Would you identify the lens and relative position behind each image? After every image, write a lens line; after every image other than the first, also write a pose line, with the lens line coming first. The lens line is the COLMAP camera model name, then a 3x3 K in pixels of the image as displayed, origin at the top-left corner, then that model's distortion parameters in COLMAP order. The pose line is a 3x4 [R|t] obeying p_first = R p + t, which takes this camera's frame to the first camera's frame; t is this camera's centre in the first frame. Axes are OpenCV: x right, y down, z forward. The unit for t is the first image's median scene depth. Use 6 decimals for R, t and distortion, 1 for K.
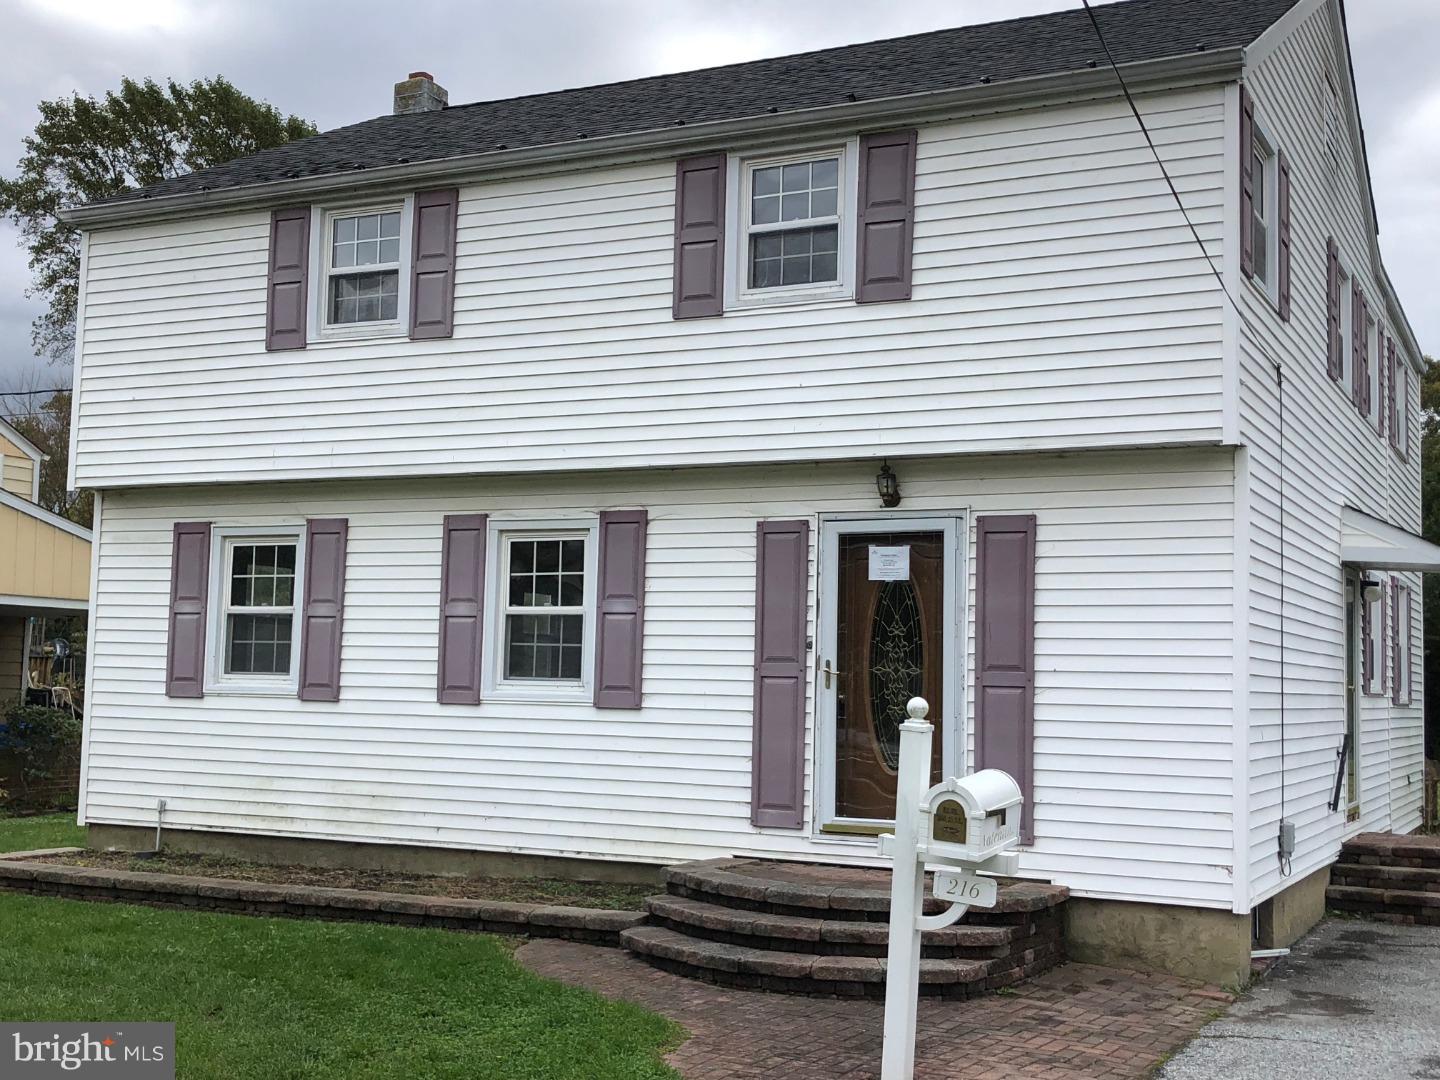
lens RADIAL K [[1736.2, 0, 720.0], [0, 1736.2, 540.0], [0, 0, 1]] dist [0.206124, -0.774778]
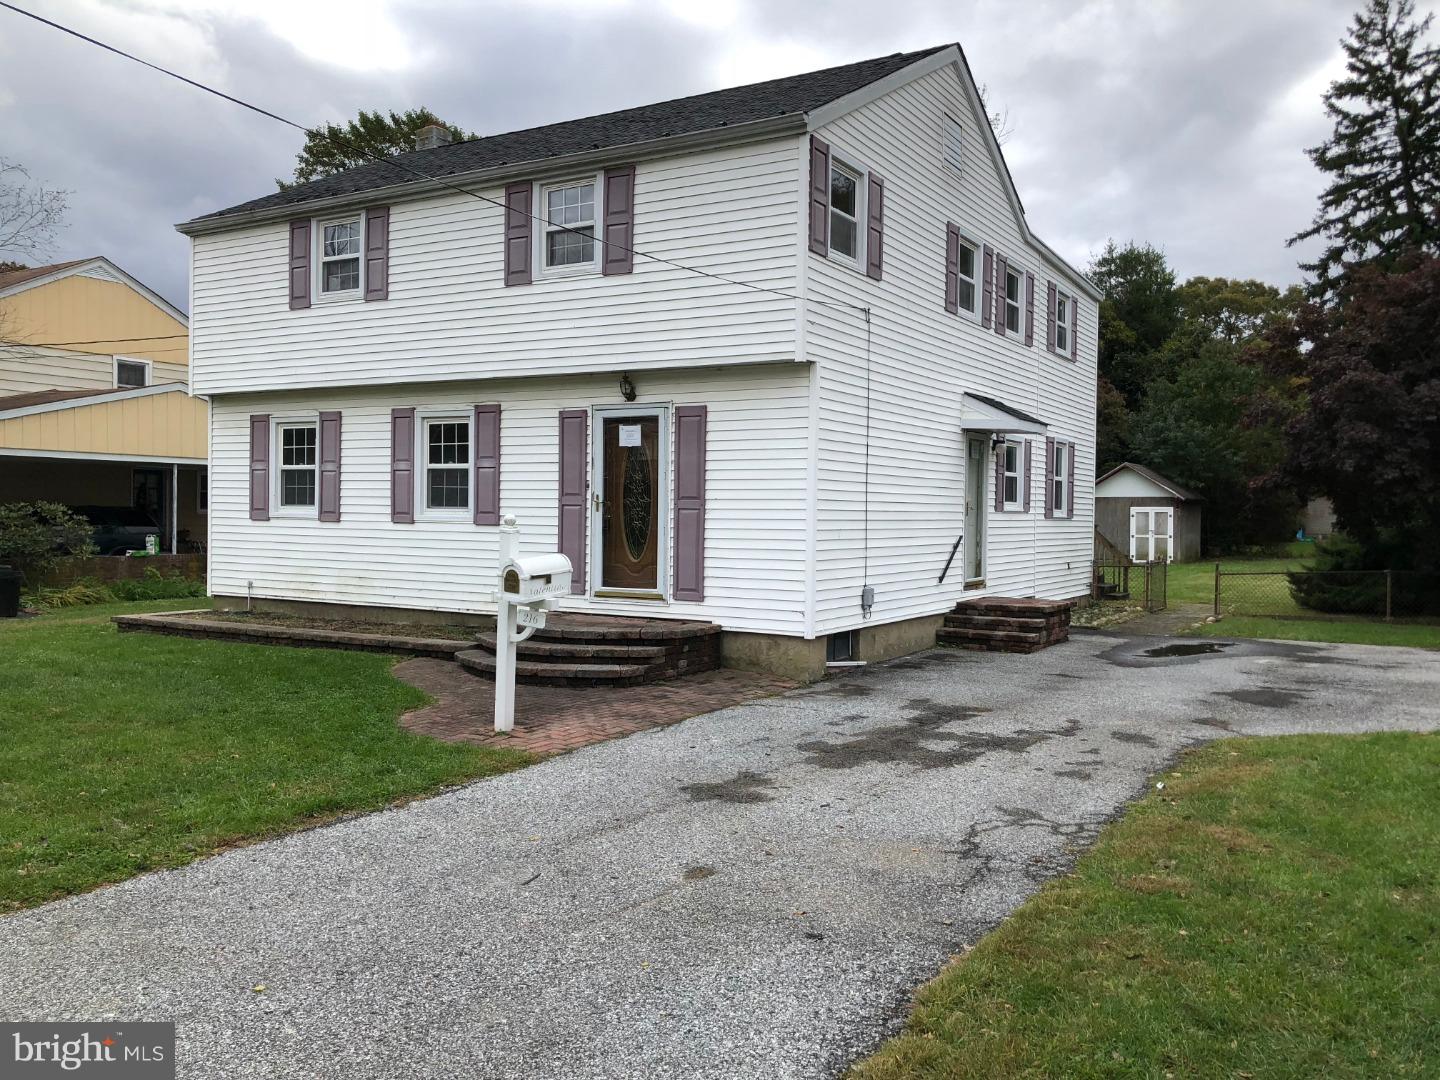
lens RADIAL K [[1167.4, 0, 720.0], [0, 1167.4, 540.0], [0, 0, 1]] dist [0.153900, -0.501946]
pose [[0.997607, -0.008494, -0.068621, 0.230373], [0.015683, 0.994357, 0.104916, -0.003032], [0.067342, -0.105742, 0.992111, -0.097559]]
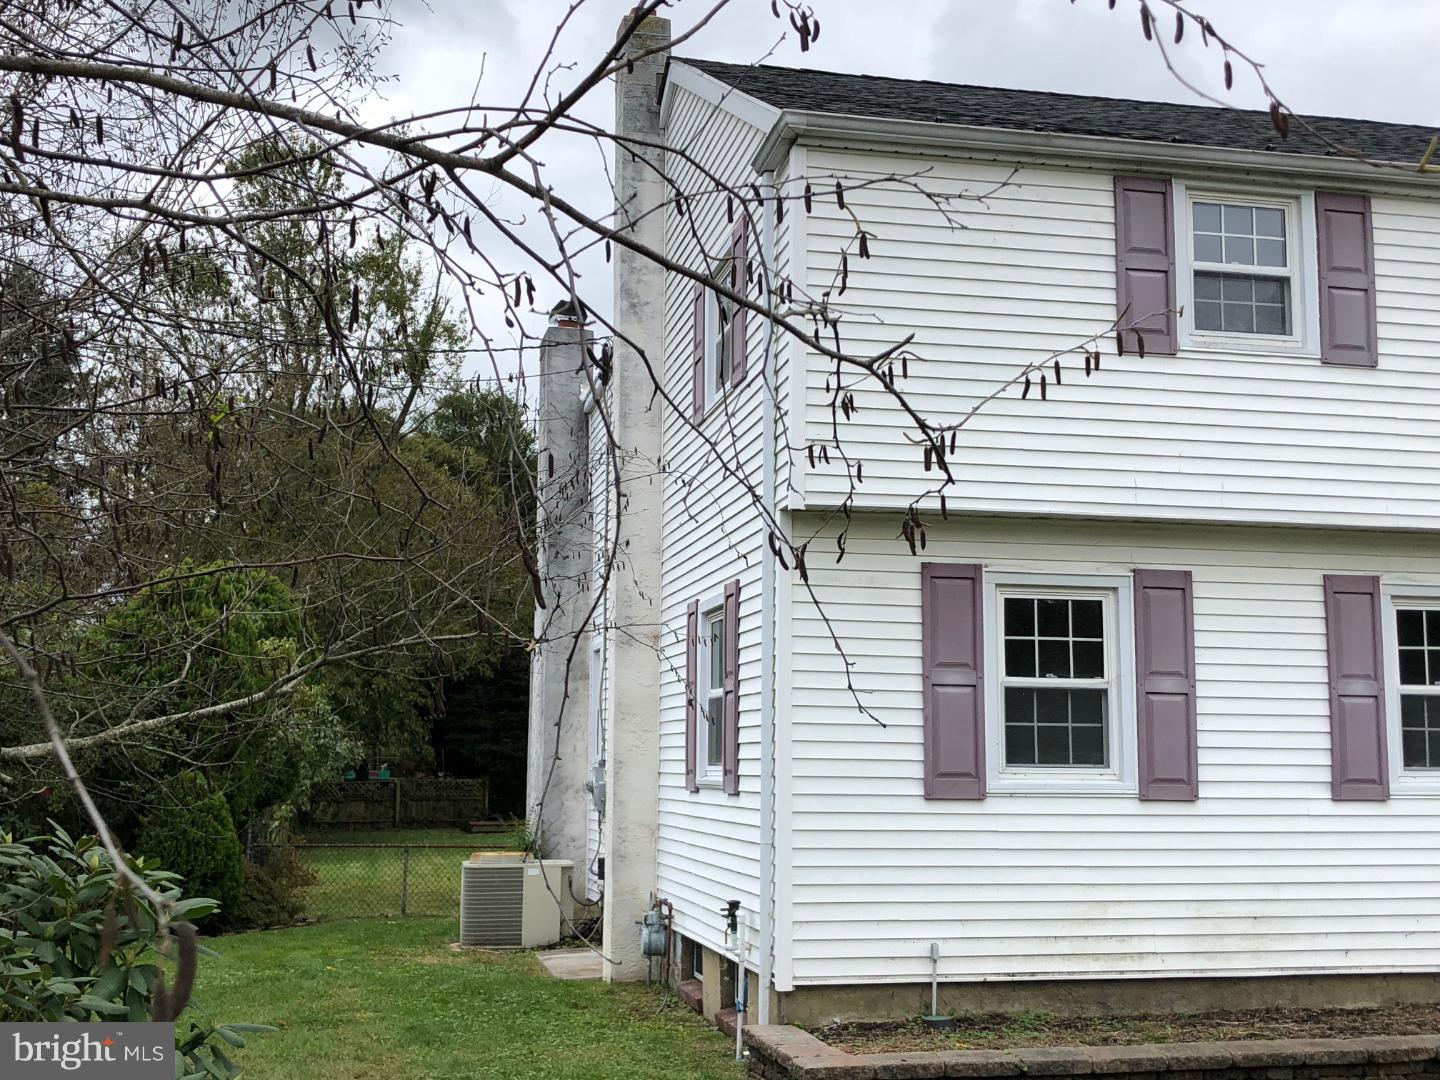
lens RADIAL K [[1874.4, 0, 723.2], [0, 1874.4, 492.6], [0, 0, 1]] dist [-0.005206, -0.057980]
pose [[0.775563, 0.073354, 0.626994, -0.965304], [-0.043029, 0.997059, -0.063424, 0.016335], [-0.629802, 0.022210, 0.776438, 0.491885]]
